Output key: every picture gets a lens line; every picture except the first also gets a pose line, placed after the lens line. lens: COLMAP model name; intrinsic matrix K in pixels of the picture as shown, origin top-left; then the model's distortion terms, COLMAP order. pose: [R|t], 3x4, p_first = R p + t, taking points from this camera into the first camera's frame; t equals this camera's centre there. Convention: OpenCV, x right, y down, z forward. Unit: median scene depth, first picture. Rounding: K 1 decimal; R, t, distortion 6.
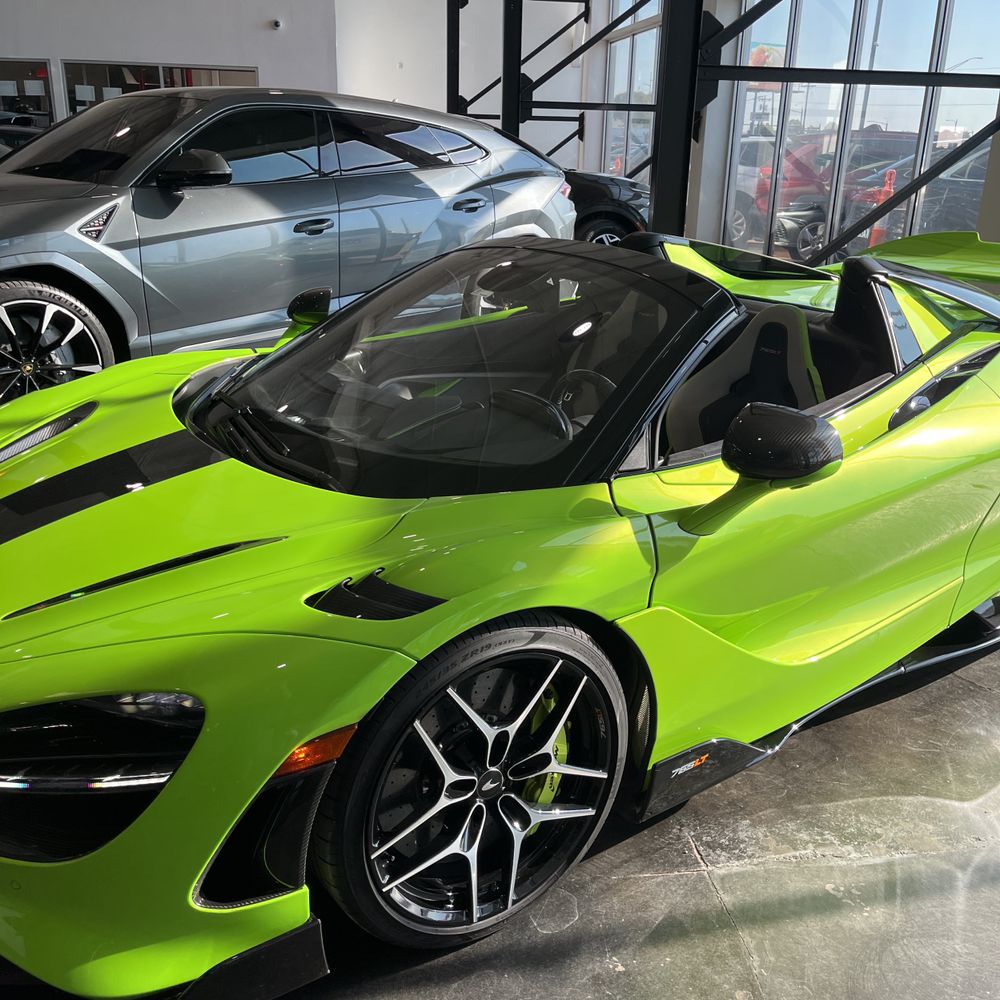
lens RADIAL K [[996.5, 0, 502.3], [0, 996.5, 519.8], [0, 0, 1]] dist [0.030870, -0.013464]
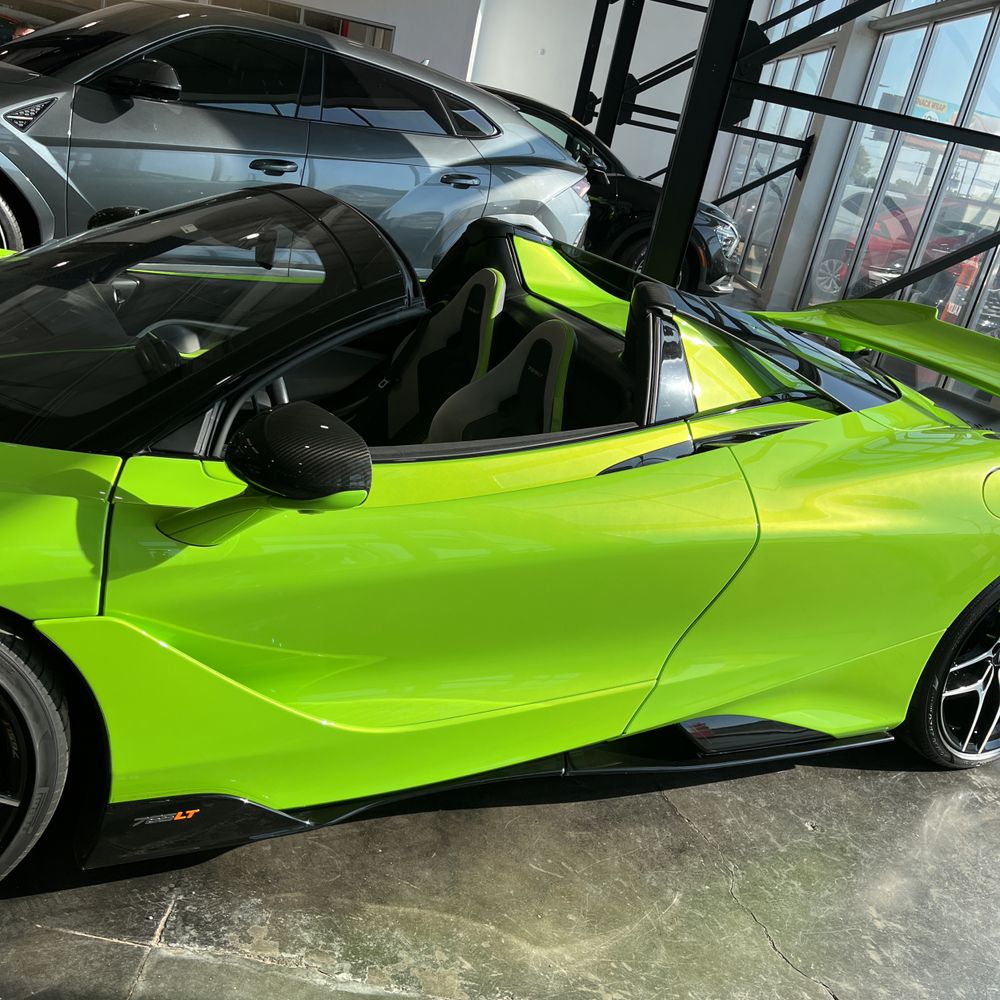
lens RADIAL K [[1000.5, 0, 485.1], [0, 1000.5, 521.2], [0, 0, 1]] dist [0.025768, -0.010946]
pose [[0.968205, 0.227964, -0.103009, 0.447724], [-0.227832, 0.973611, 0.013206, -0.059497], [0.103302, 0.010682, 0.994593, 0.191064]]
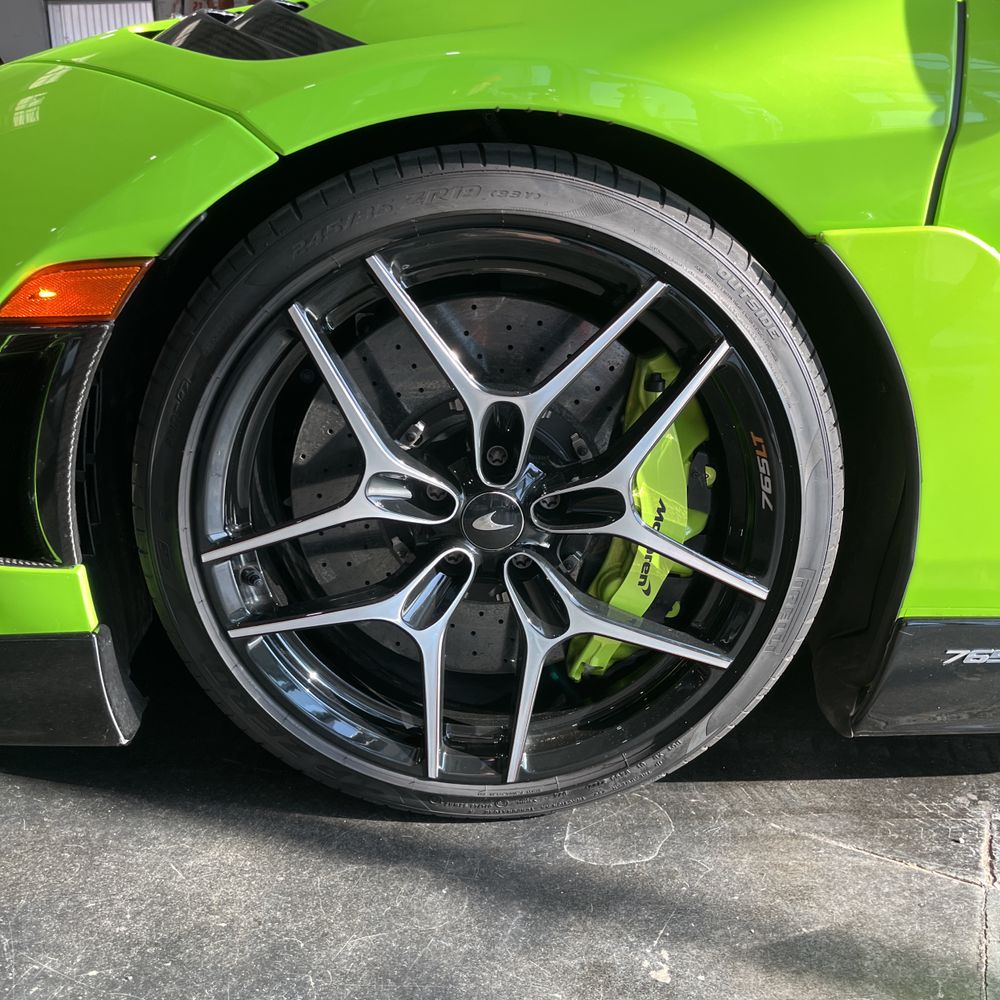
lens RADIAL K [[1011.4, 0, 503.1], [0, 1011.4, 515.1], [0, 0, 1]] dist [0.007277, 0.006506]
pose [[0.839444, 0.194402, -0.507486, 0.208283], [-0.190254, 0.979860, 0.060650, 0.188918], [0.509055, 0.045639, 0.859523, 0.462292]]
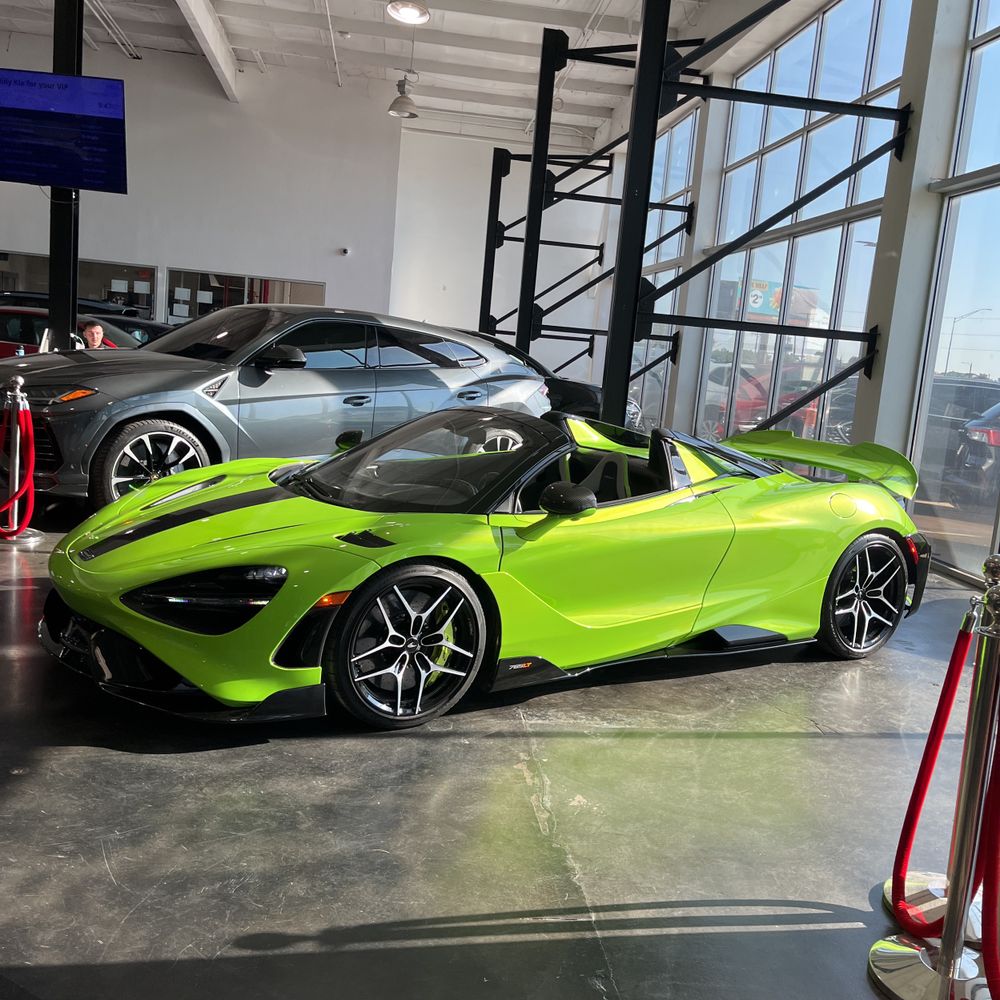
lens RADIAL K [[989.9, 0, 500.0], [0, 989.9, 500.0], [0, 0, 1]] dist [0.032218, -0.034568]
pose [[0.996971, 0.071037, -0.031654, 0.176646], [-0.076129, 0.974615, -0.210548, 0.321721], [0.015894, 0.212320, 0.977071, -0.882386]]
